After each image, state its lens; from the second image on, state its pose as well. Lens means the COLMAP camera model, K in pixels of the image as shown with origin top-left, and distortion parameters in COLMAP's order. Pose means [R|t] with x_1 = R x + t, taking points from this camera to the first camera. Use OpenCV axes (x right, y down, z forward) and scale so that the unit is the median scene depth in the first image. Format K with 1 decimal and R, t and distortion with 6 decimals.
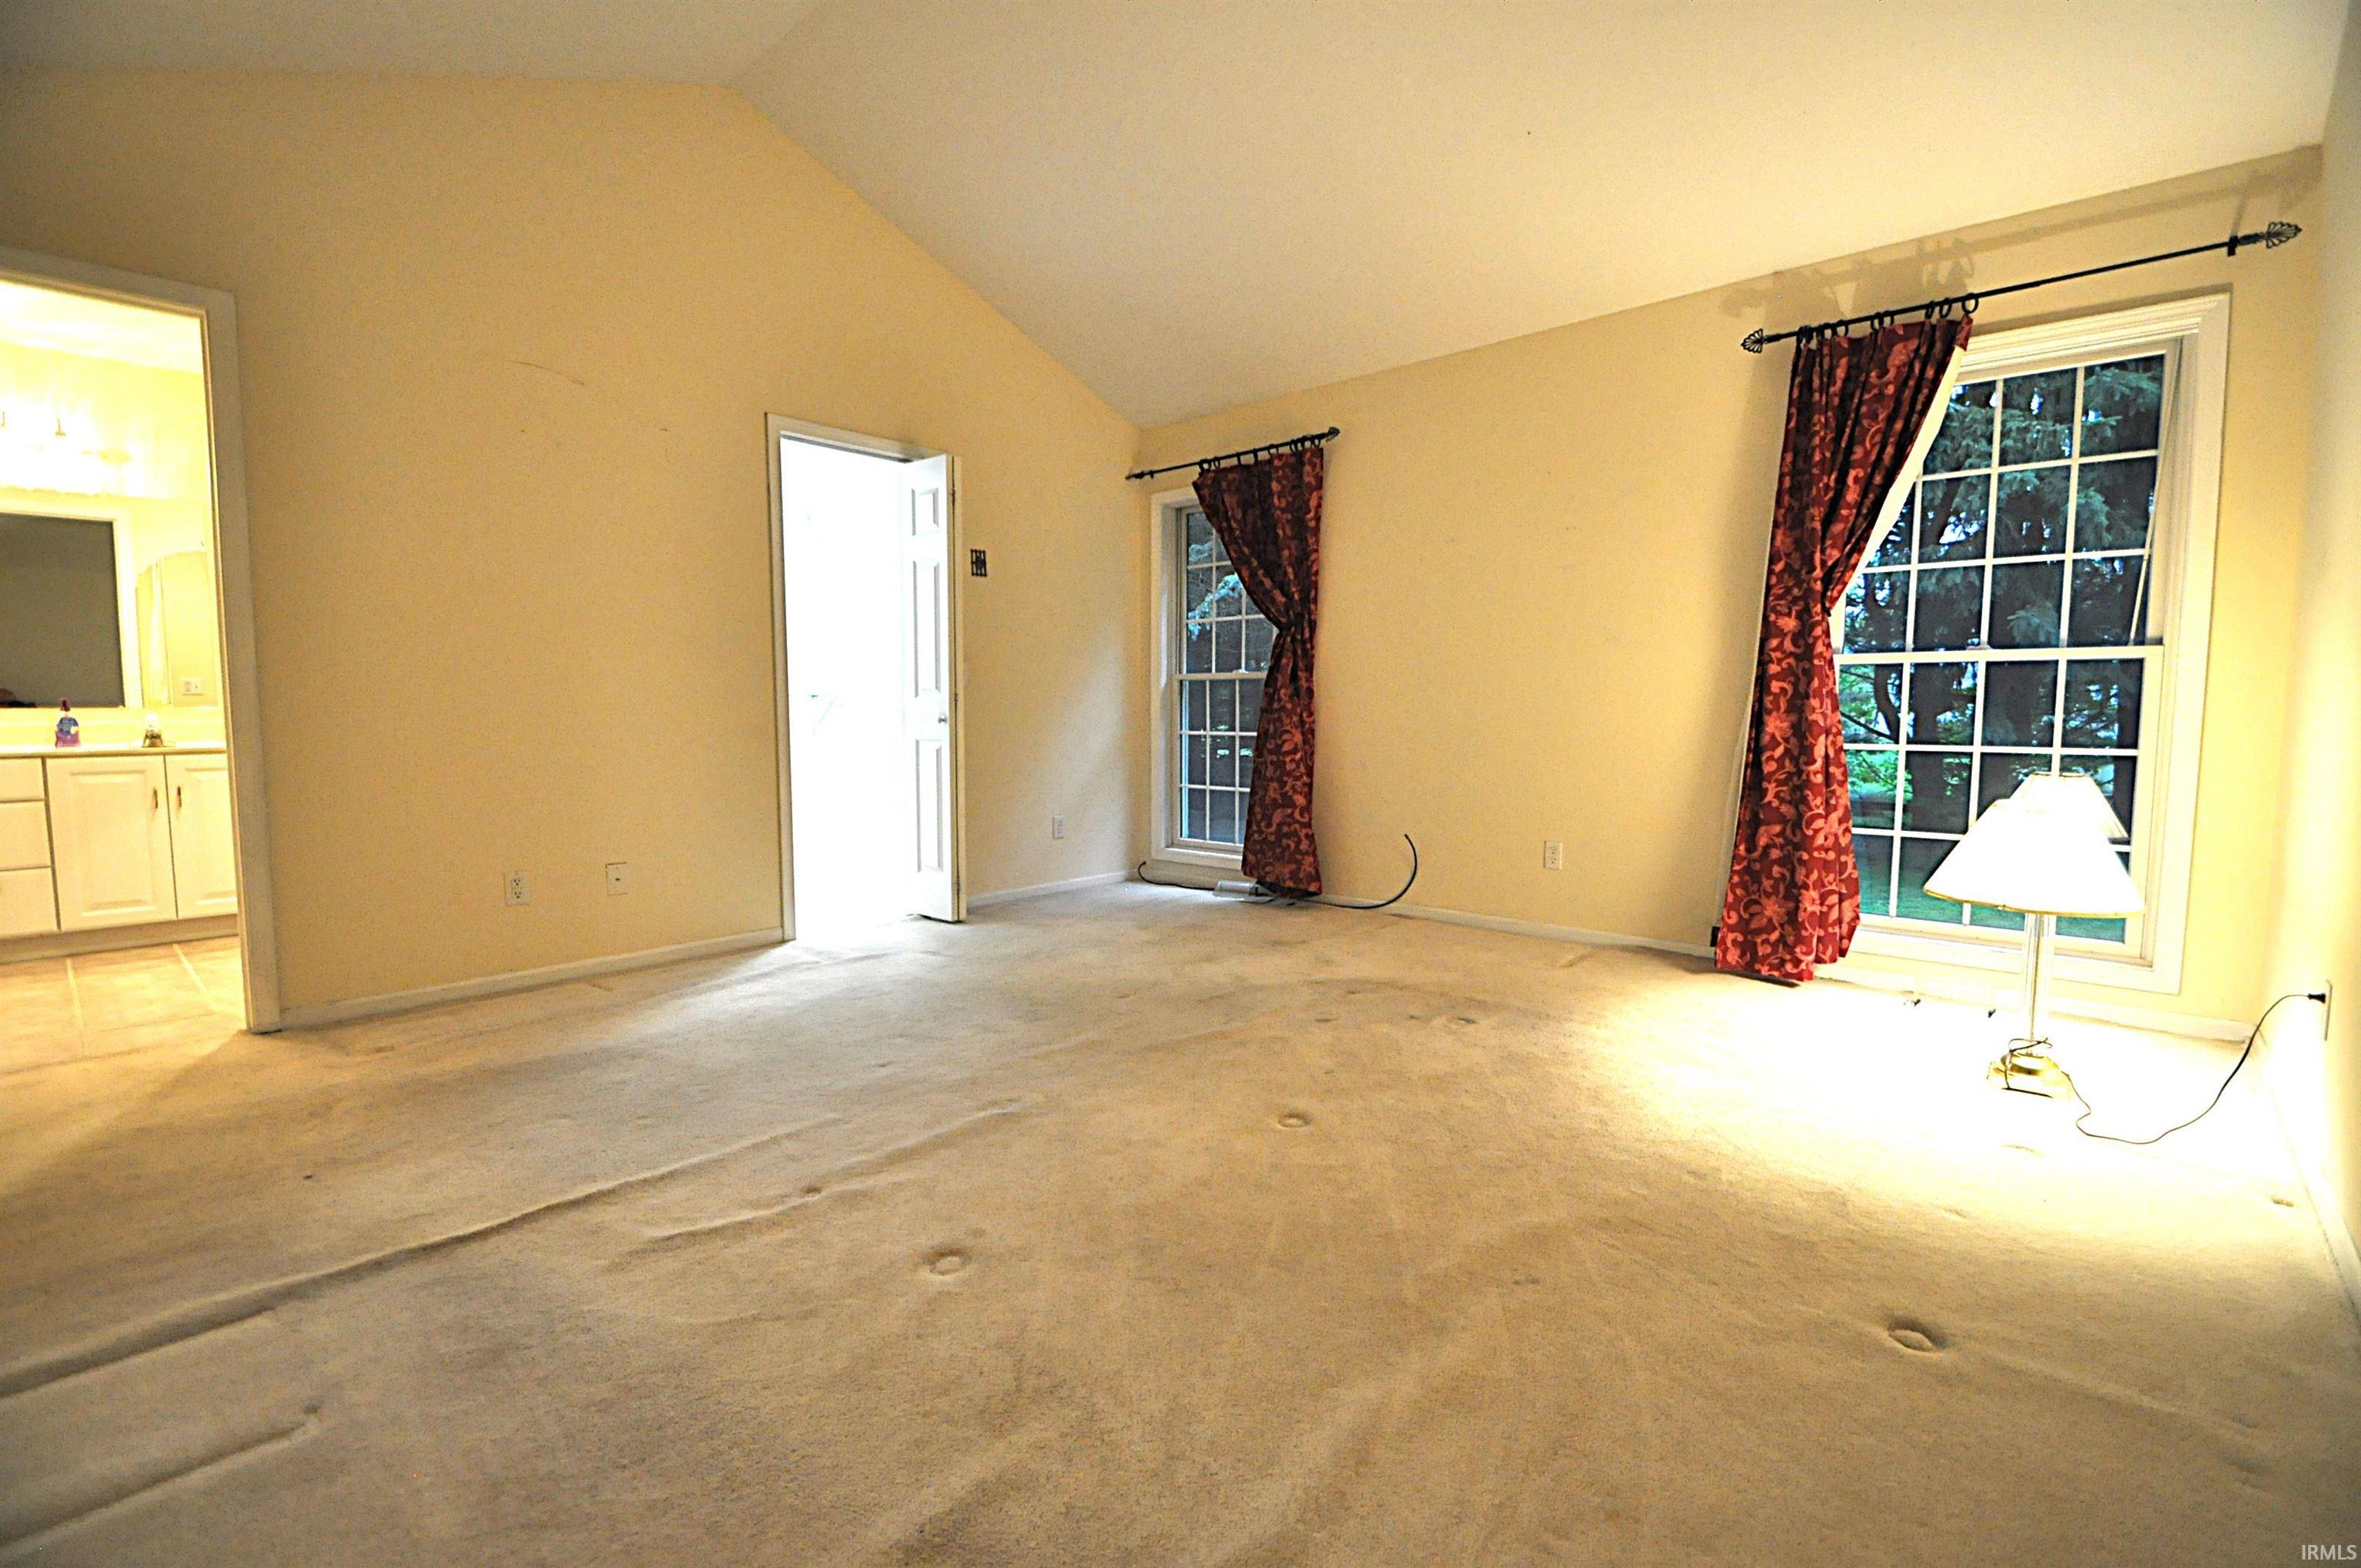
lens RADIAL K [[1032.5, 0, 1176.1], [0, 1032.5, 791.8], [0, 0, 1]] dist [0.016926, -0.017018]
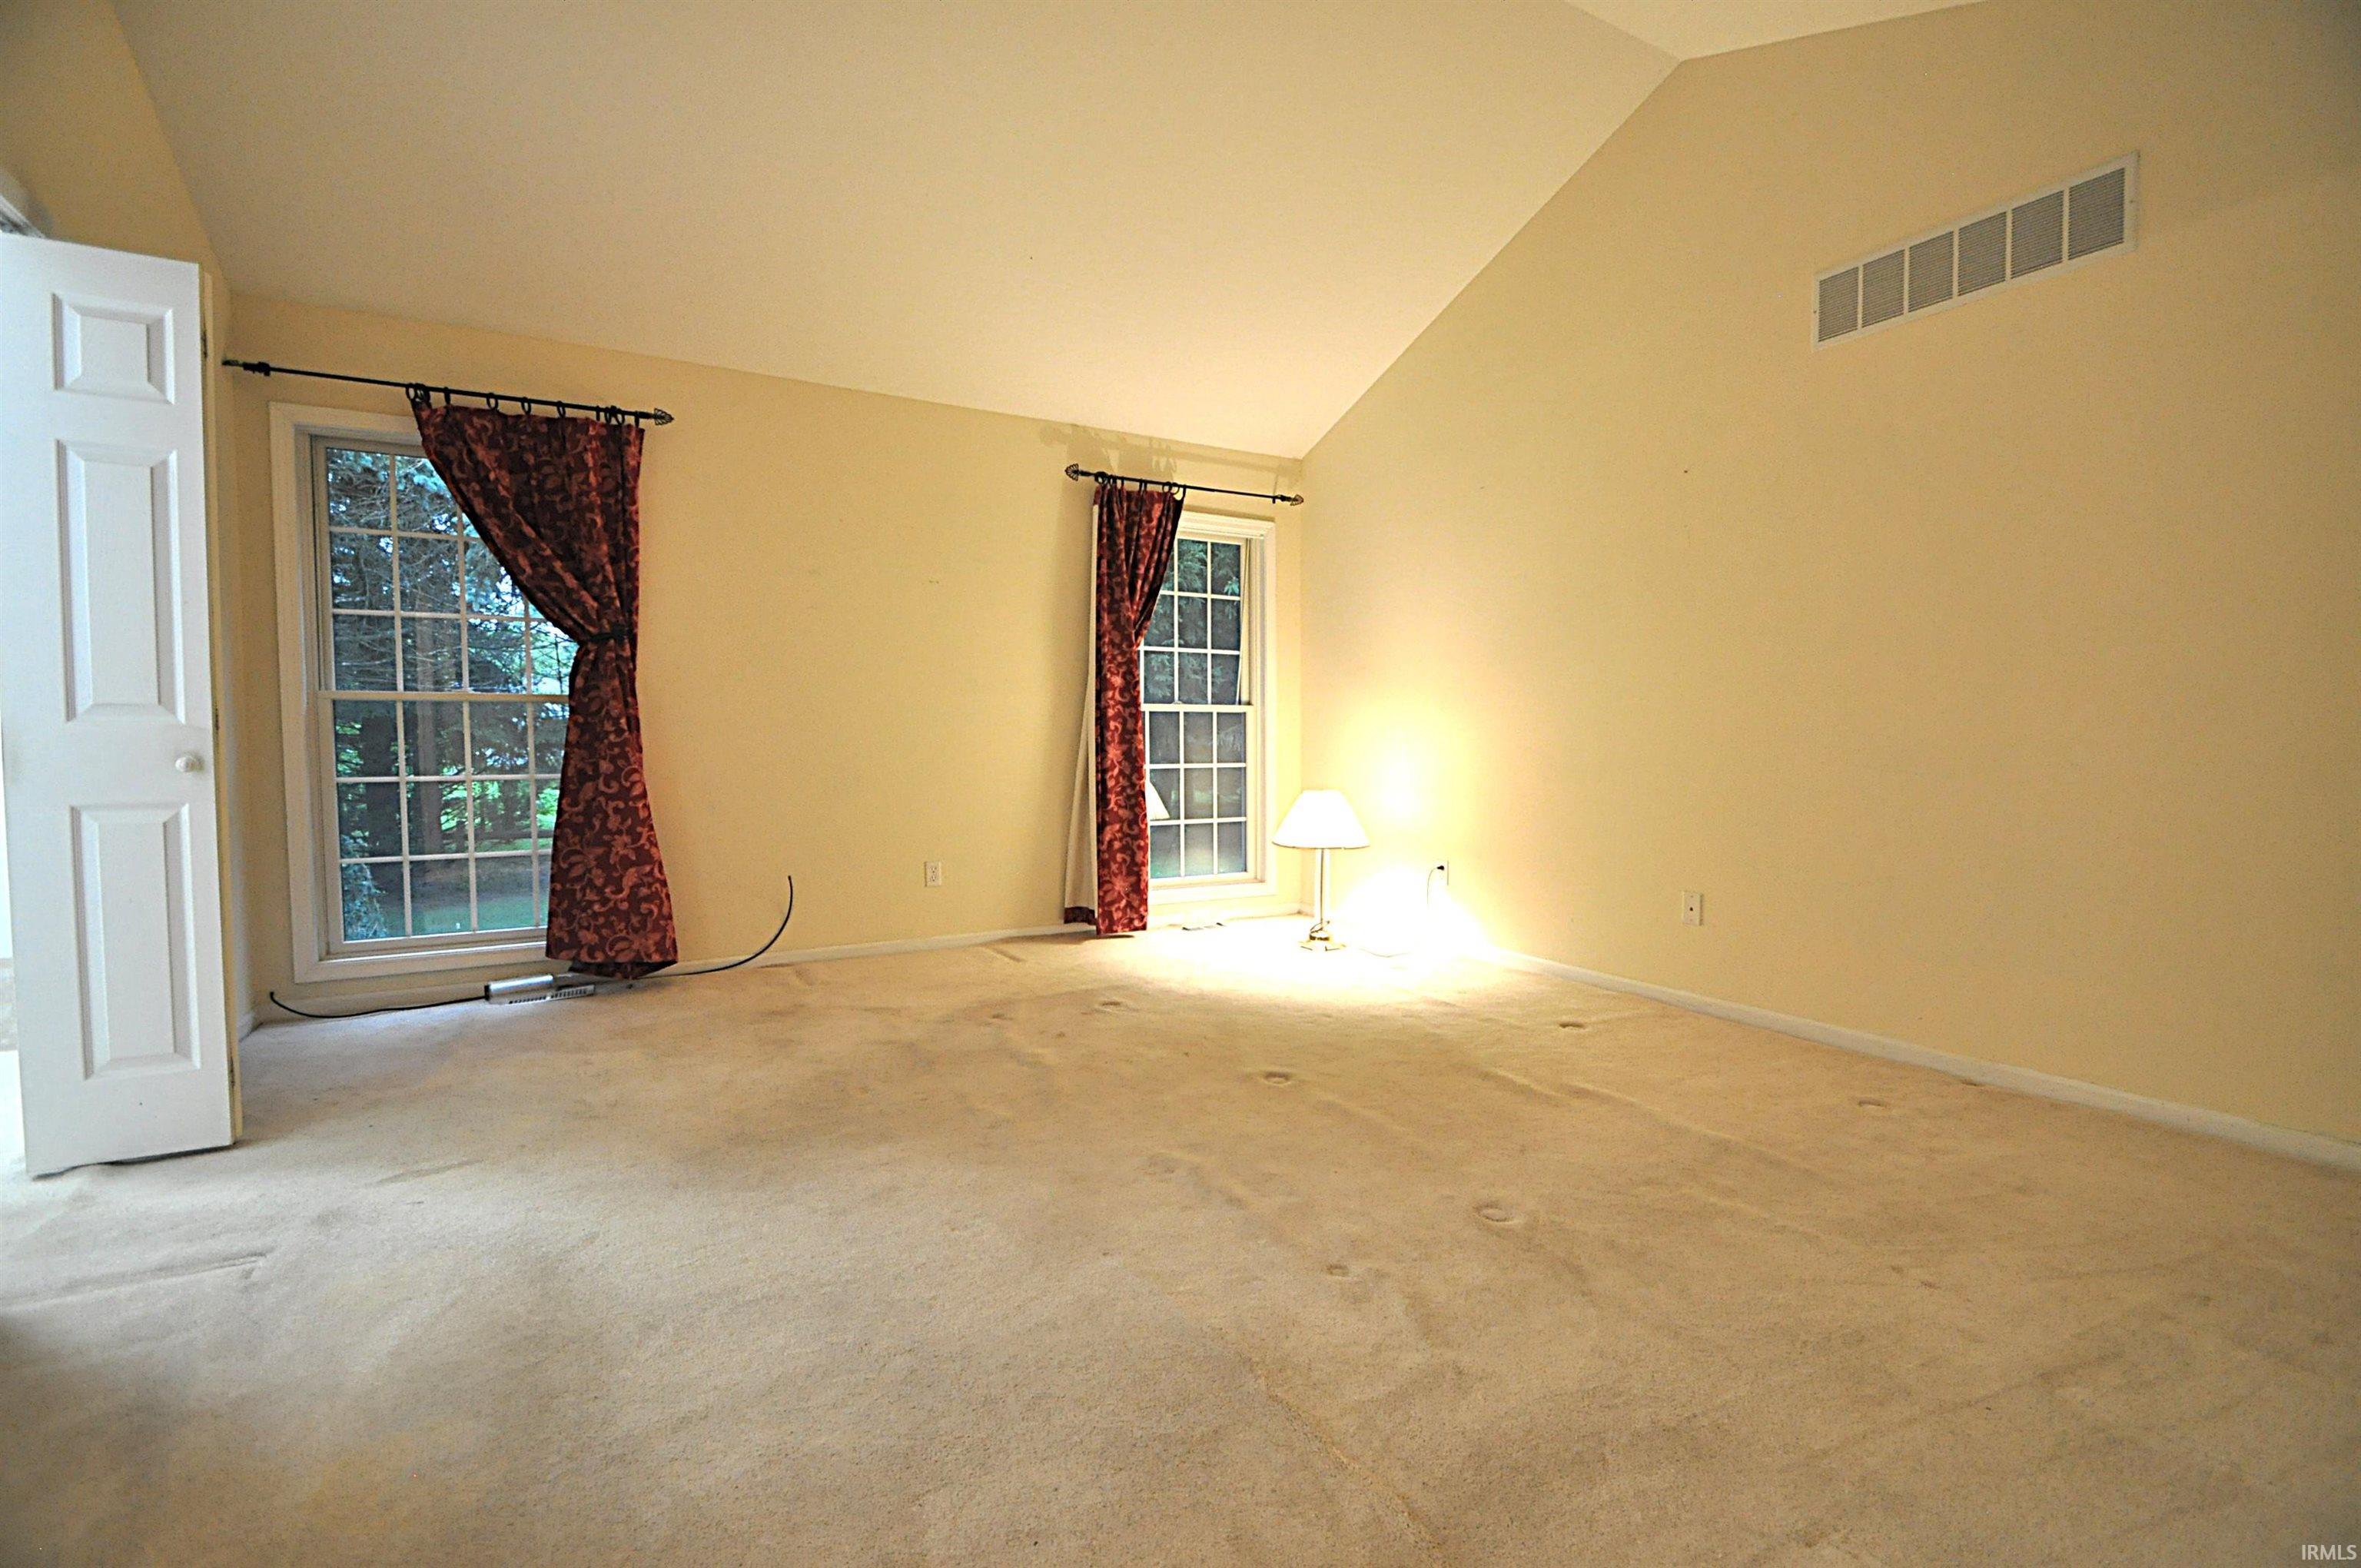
lens RADIAL K [[1032.5, 0, 1176.1], [0, 1032.5, 791.8], [0, 0, 1]] dist [0.016926, -0.017018]
pose [[0.325350, -0.045759, 0.944486, -0.711844], [0.080222, 0.996563, 0.020648, -0.033977], [-0.942185, 0.069051, 0.327903, 0.468750]]
